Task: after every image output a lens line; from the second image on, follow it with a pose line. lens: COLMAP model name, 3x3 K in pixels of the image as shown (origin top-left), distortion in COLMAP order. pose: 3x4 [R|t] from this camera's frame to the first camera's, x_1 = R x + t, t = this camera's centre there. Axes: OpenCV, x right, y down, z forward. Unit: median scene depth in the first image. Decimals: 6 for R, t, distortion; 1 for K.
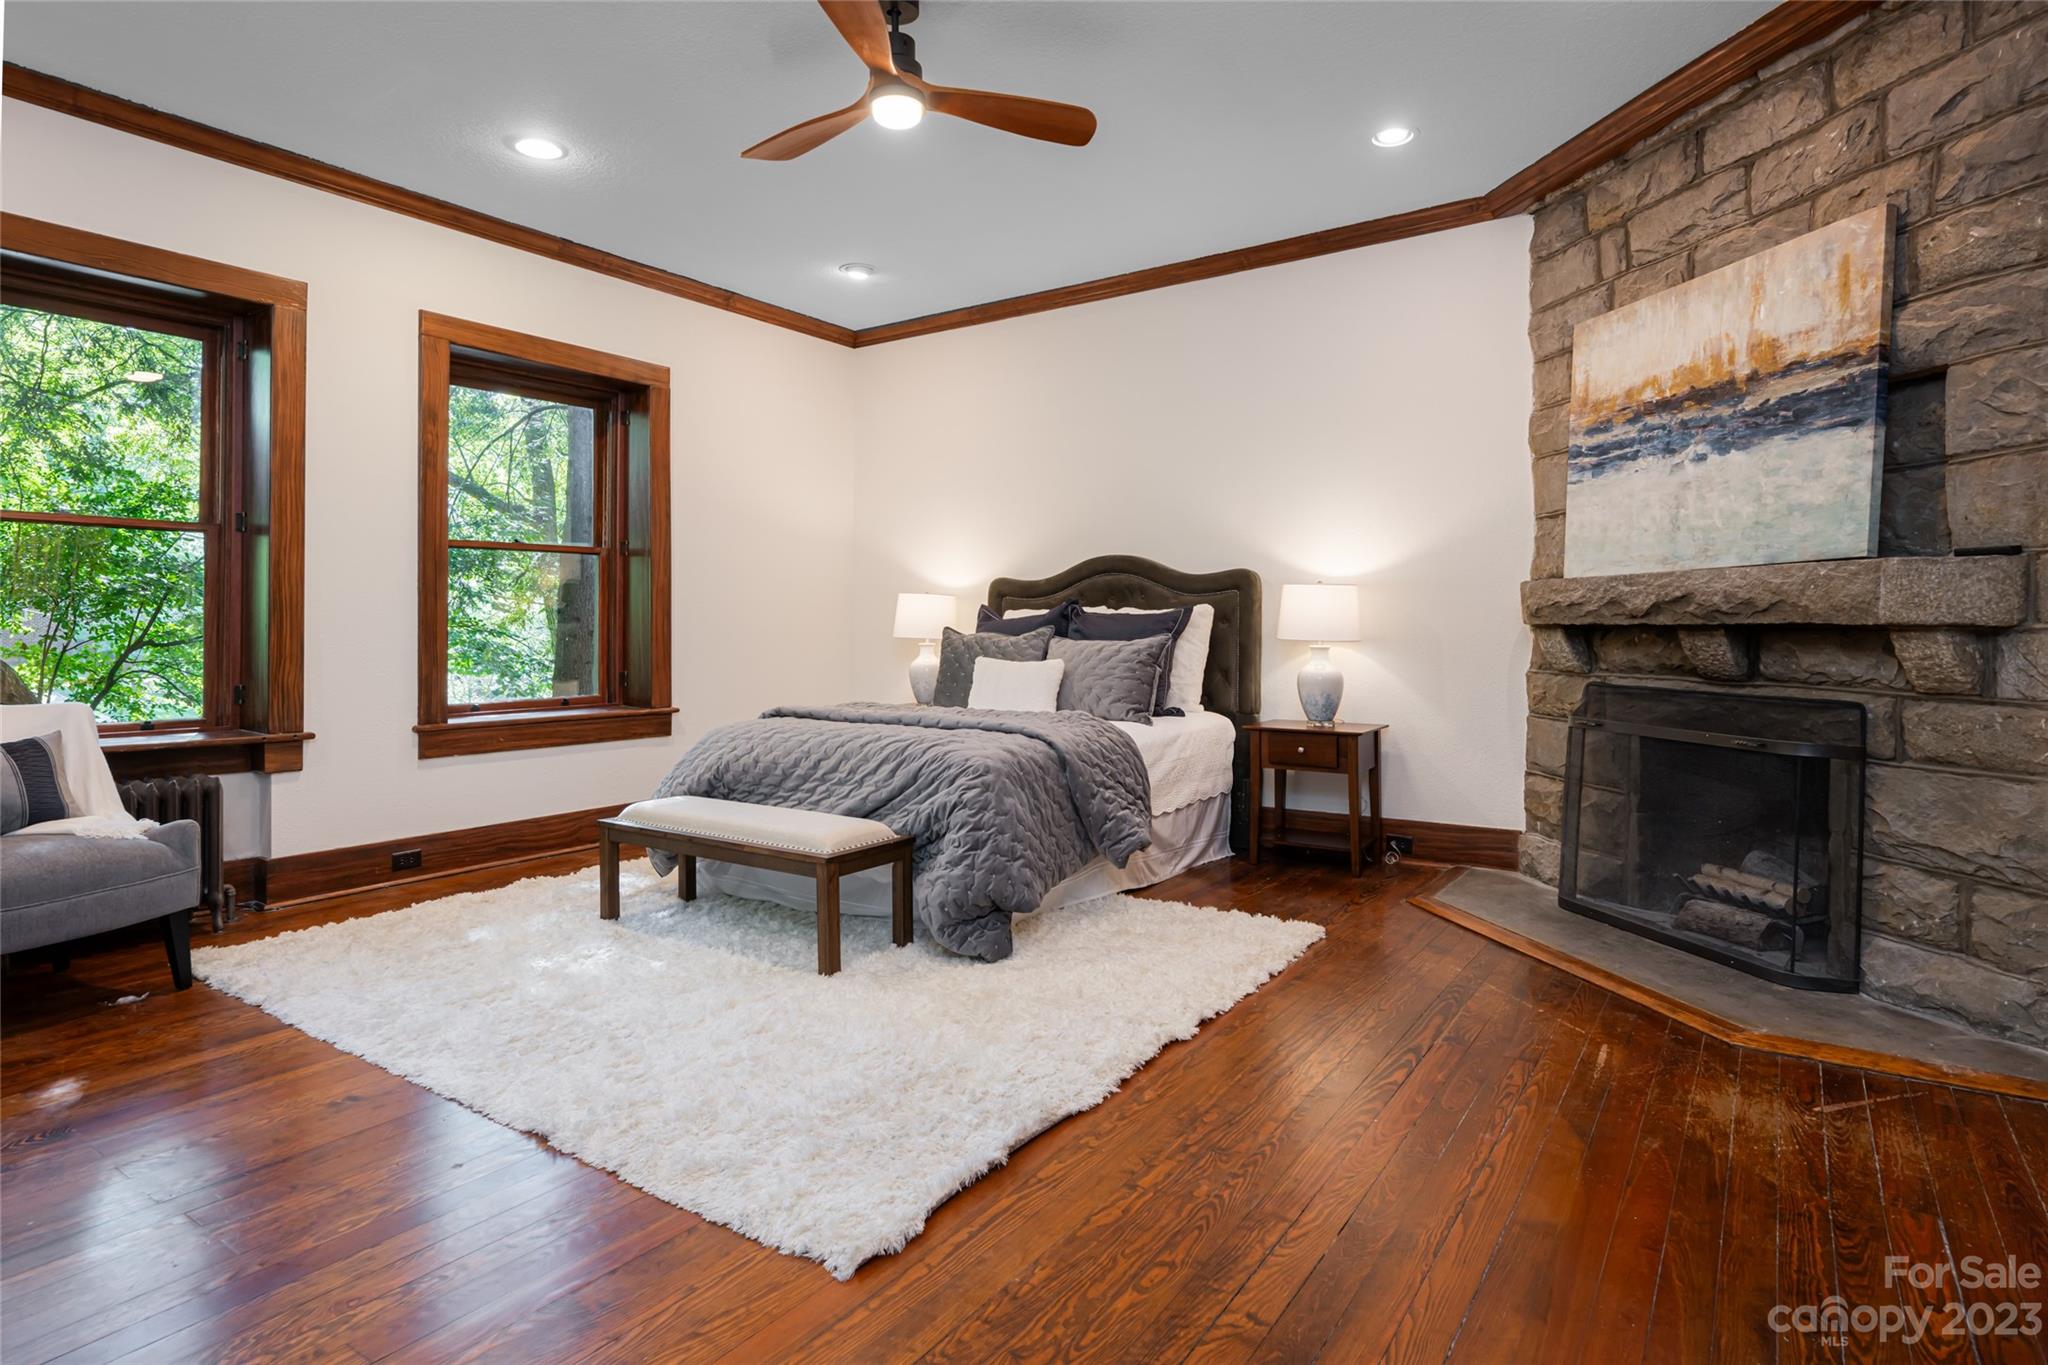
lens RADIAL K [[1090.8, 0, 1033.0], [0, 1090.8, 614.8], [0, 0, 1]] dist [-0.002825, 0.003573]
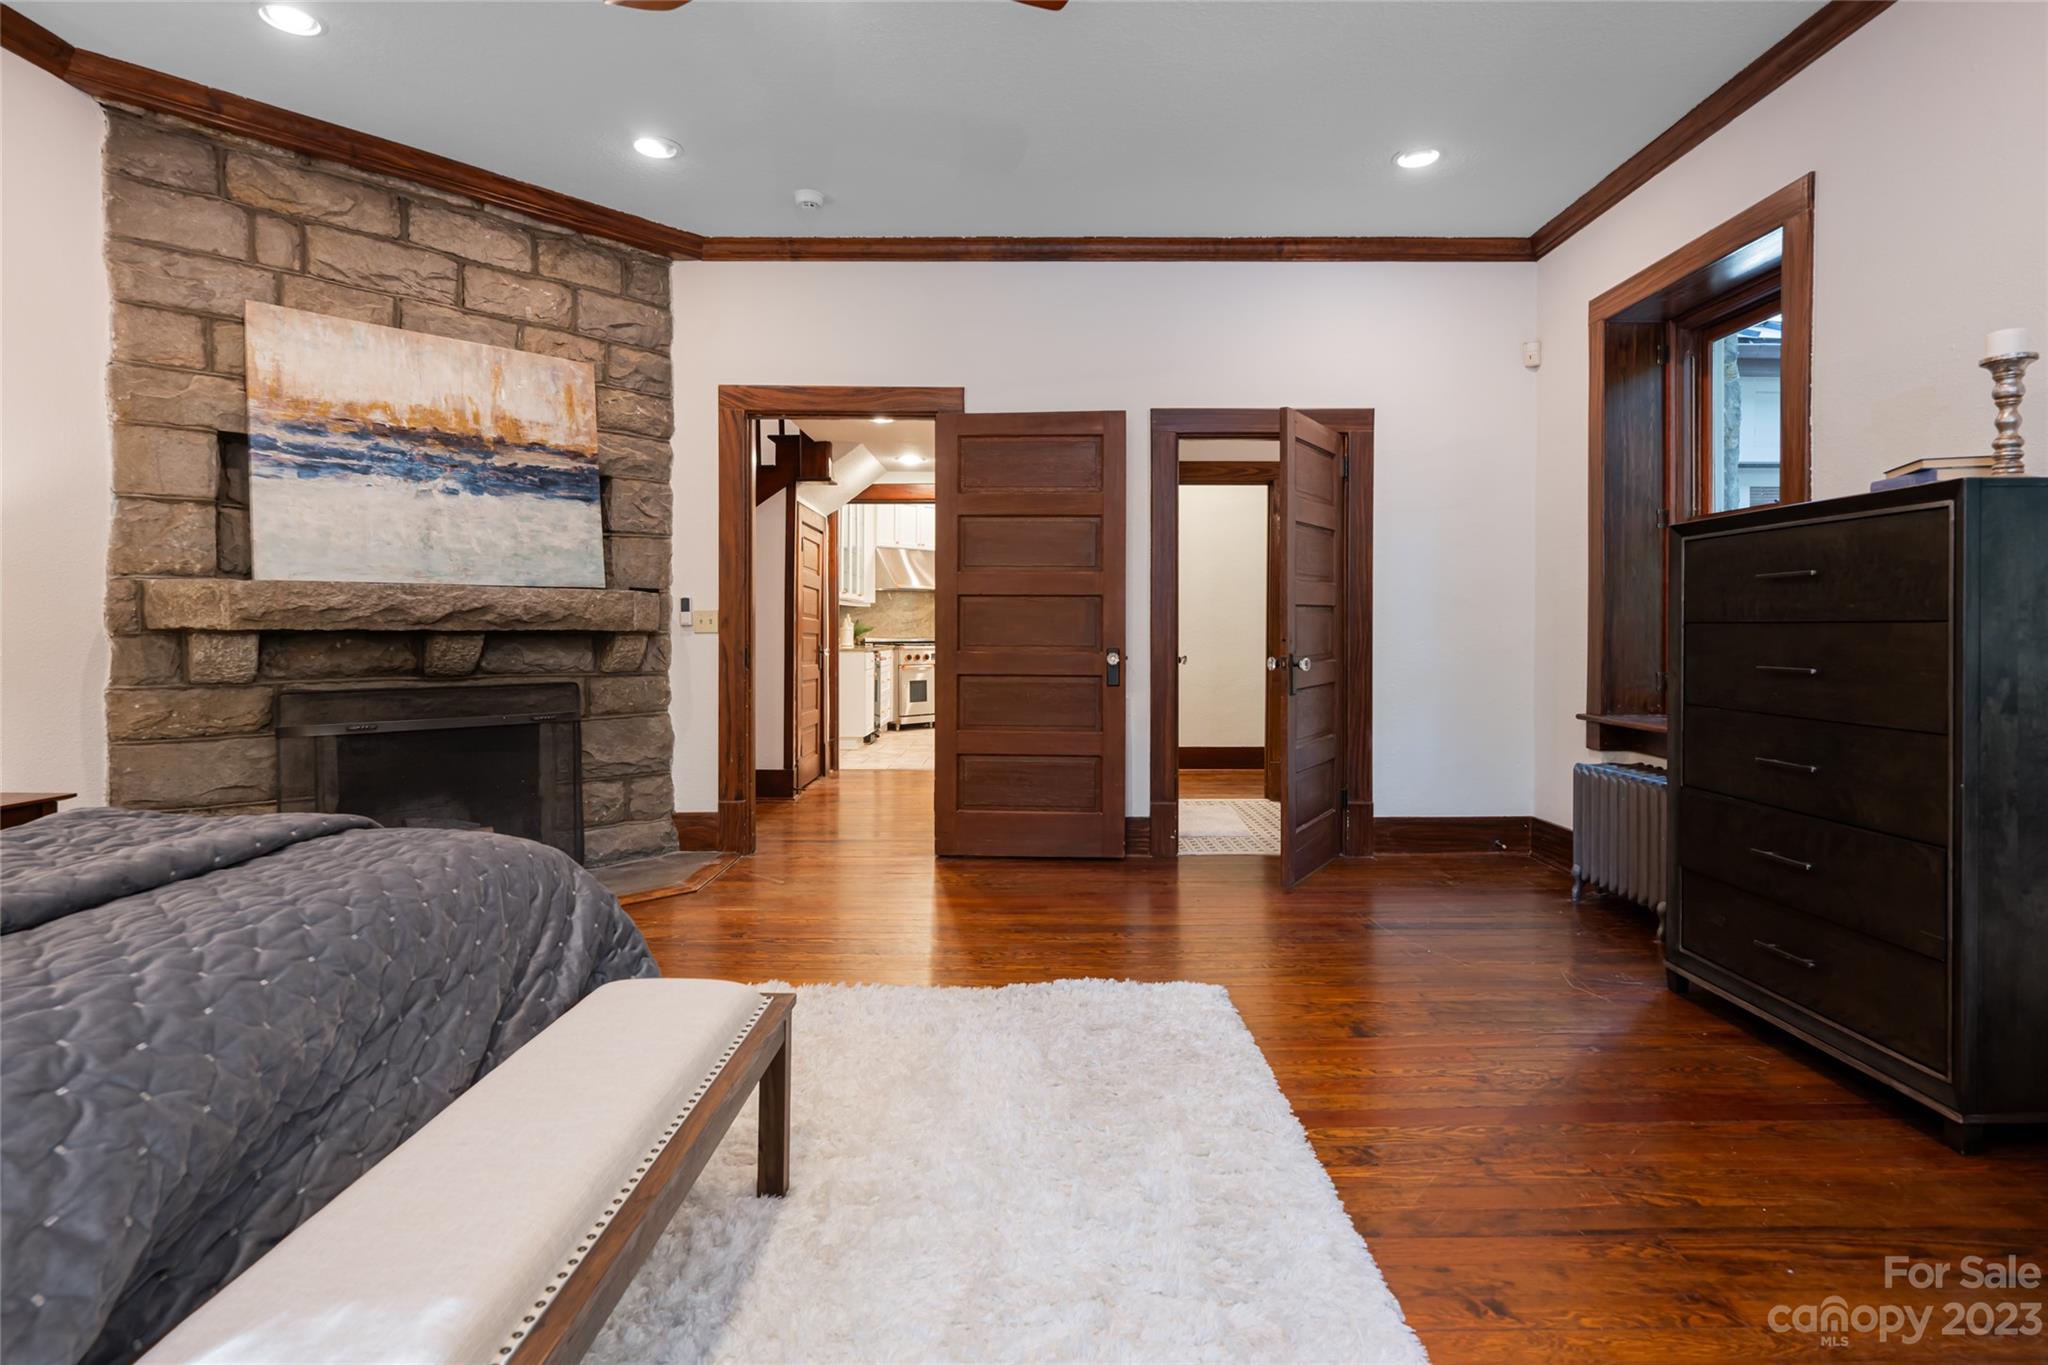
lens RADIAL K [[1065.5, 0, 1034.3], [0, 1065.5, 639.8], [0, 0, 1]] dist [-0.000414, -0.000427]
pose [[-0.574111, -0.005195, 0.818761, -0.734825], [-0.009163, 0.999958, -0.000081, 0.013795], [-0.818726, -0.007549, -0.574134, 1.172333]]
